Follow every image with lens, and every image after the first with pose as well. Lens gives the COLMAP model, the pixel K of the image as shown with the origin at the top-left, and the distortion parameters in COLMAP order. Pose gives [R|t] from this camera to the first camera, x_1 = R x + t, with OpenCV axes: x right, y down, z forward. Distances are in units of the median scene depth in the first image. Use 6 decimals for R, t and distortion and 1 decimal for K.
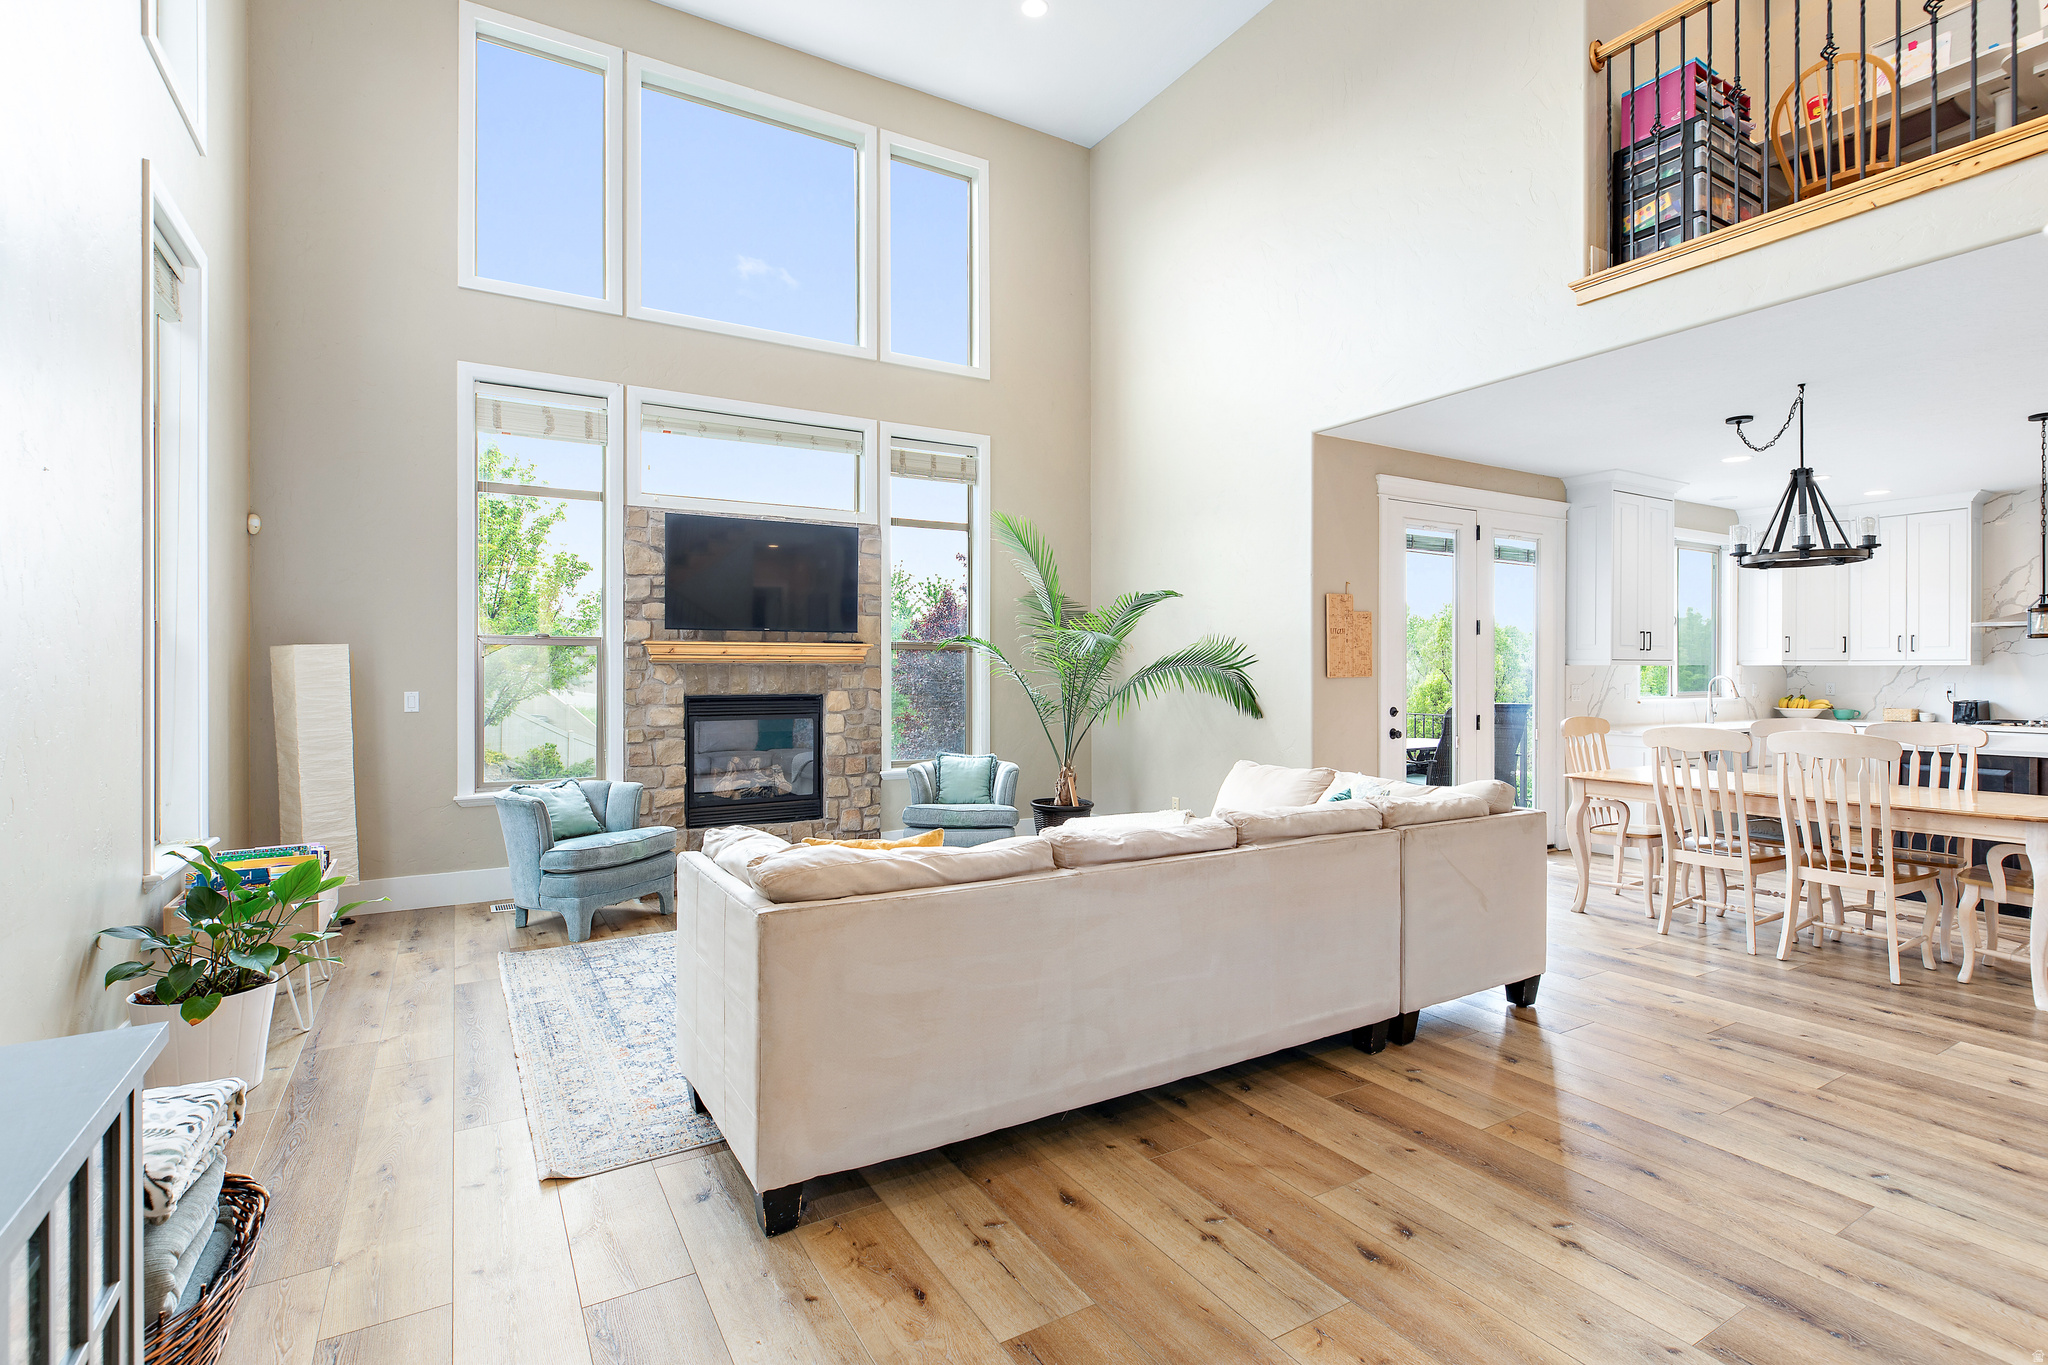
lens RADIAL K [[968.1, 0, 1035.4], [0, 968.1, 671.1], [0, 0, 1]] dist [-0.005358, 0.000016]
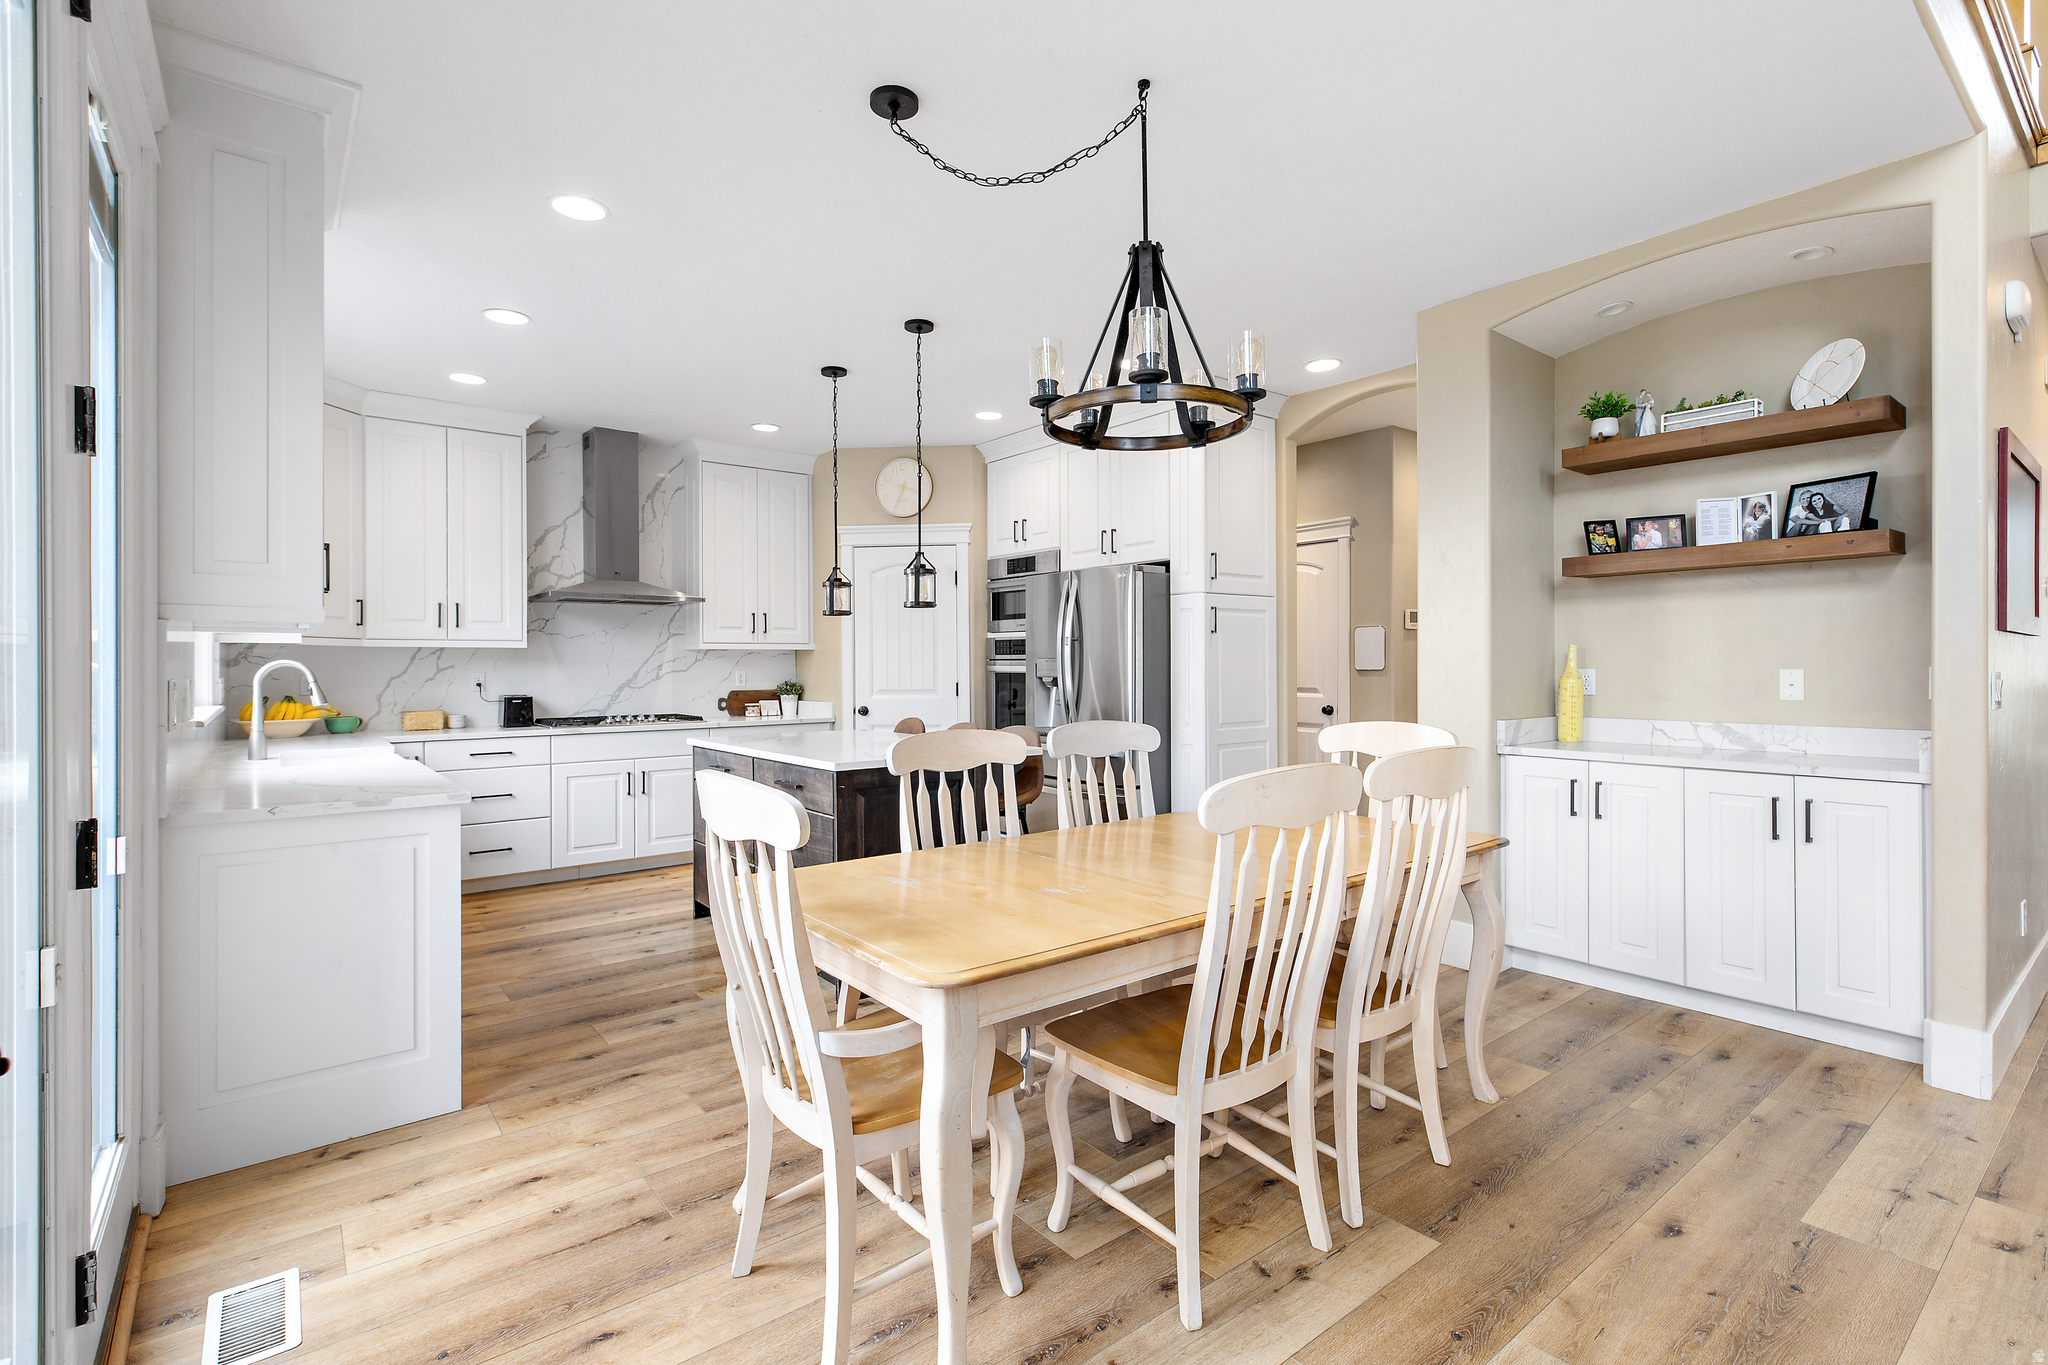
lens RADIAL K [[951.6, 0, 1044.1], [0, 951.6, 660.5], [0, 0, 1]] dist [0.005963, 0.000165]
pose [[-0.135050, 0.005942, 0.990821, 0.237584], [0.006129, 0.999968, -0.005162, 0.012971], [-0.990820, 0.005376, -0.135082, 0.908116]]
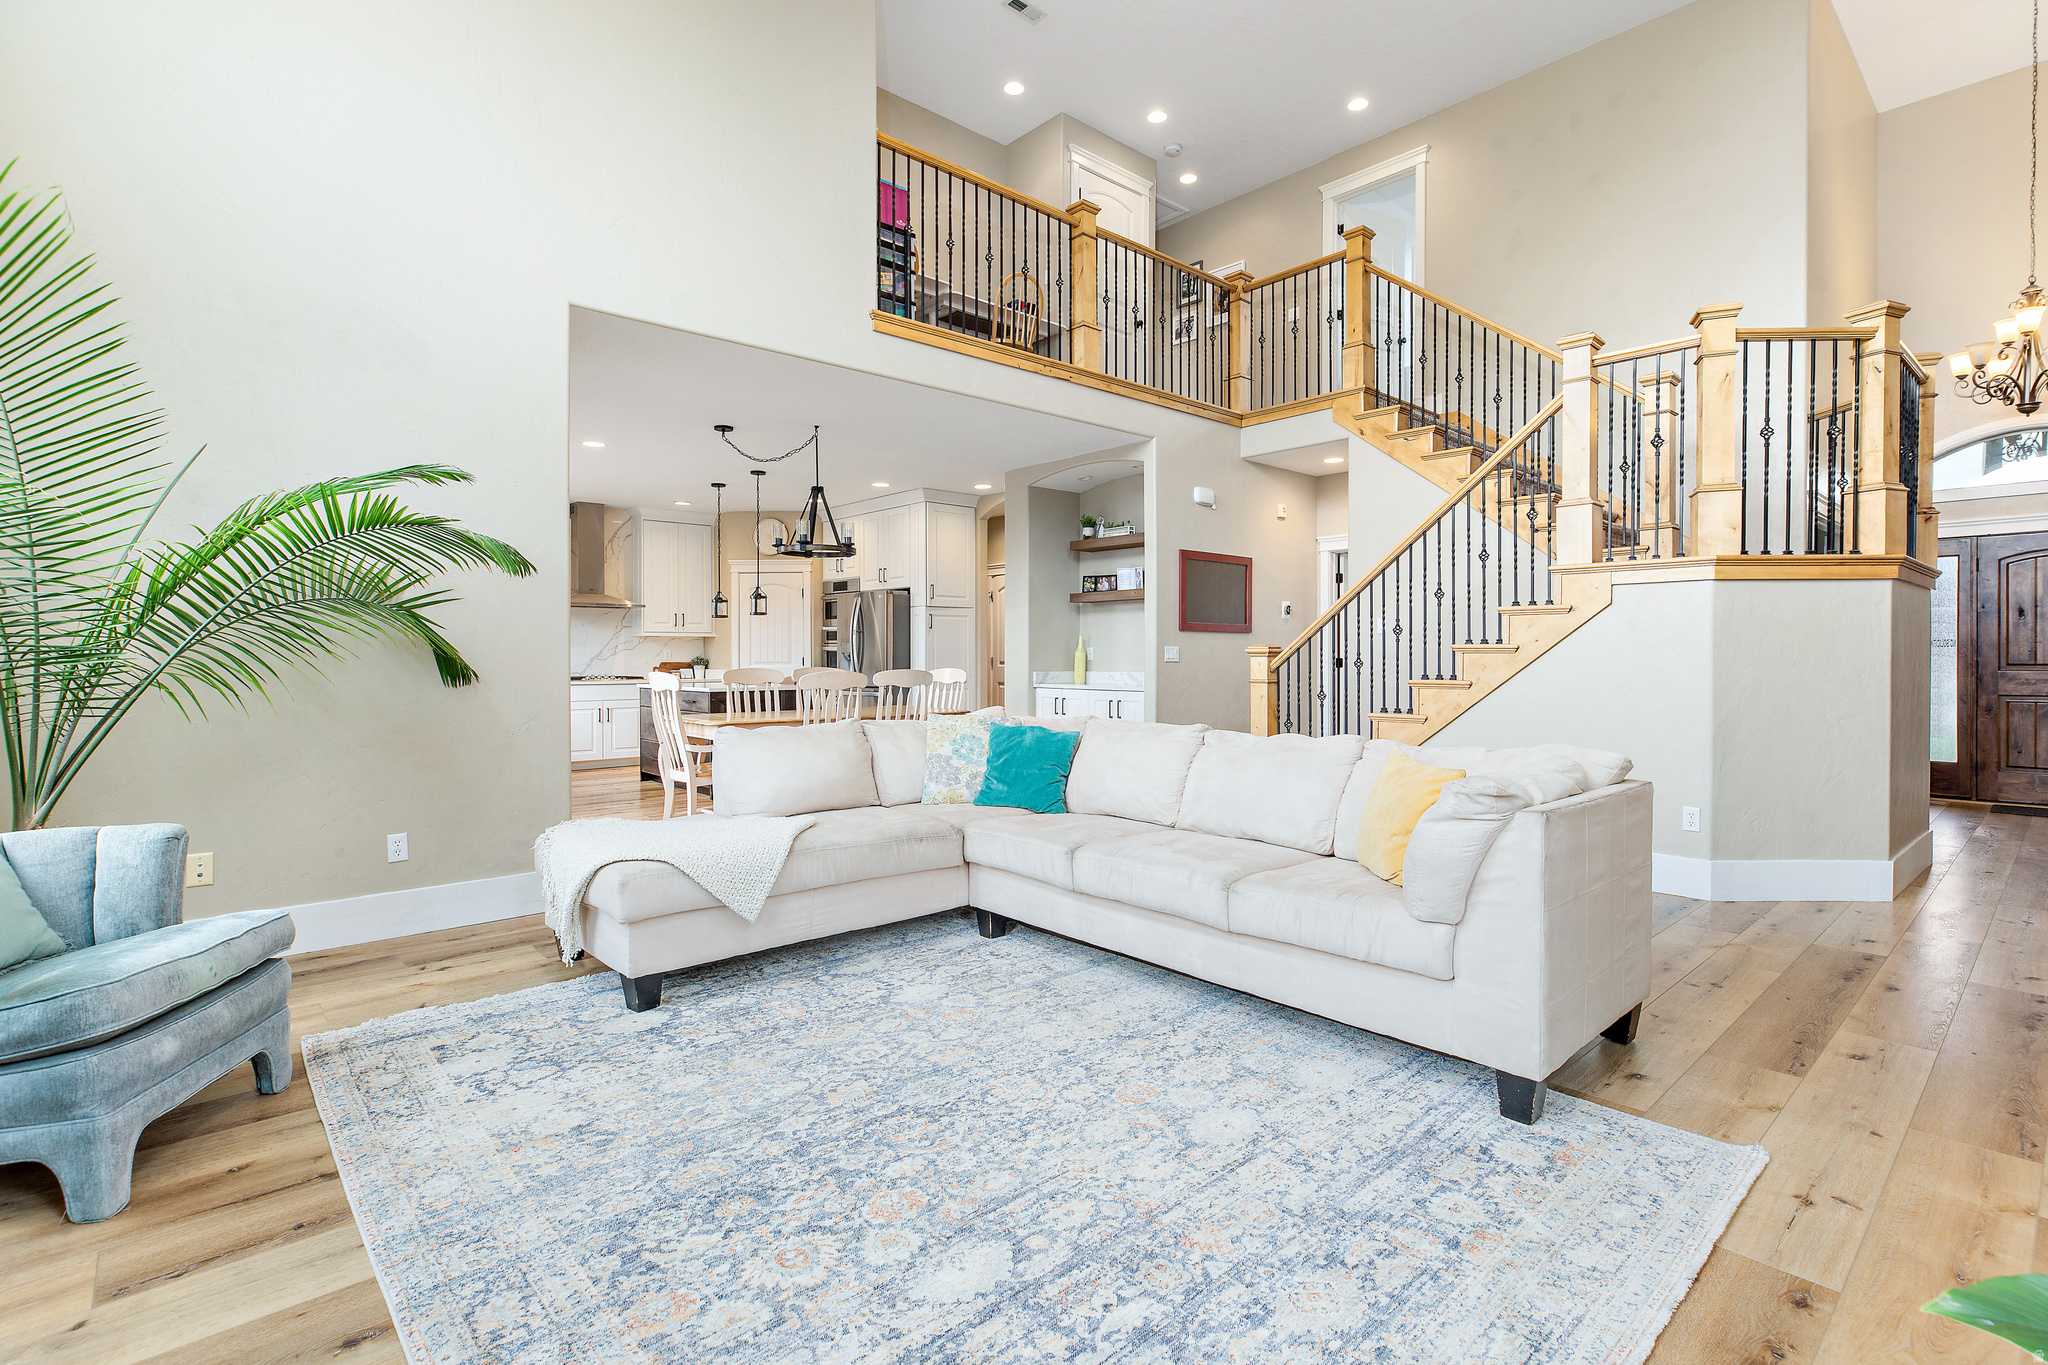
lens RADIAL K [[964.9, 0, 1052.4], [0, 964.9, 655.1], [0, 0, 1]] dist [-0.009787, -0.000069]
pose [[-0.199274, 0.000534, 0.979944, -0.521534], [0.002506, 0.999997, -0.000035, 0.029240], [-0.979941, 0.002448, -0.199275, 0.762926]]
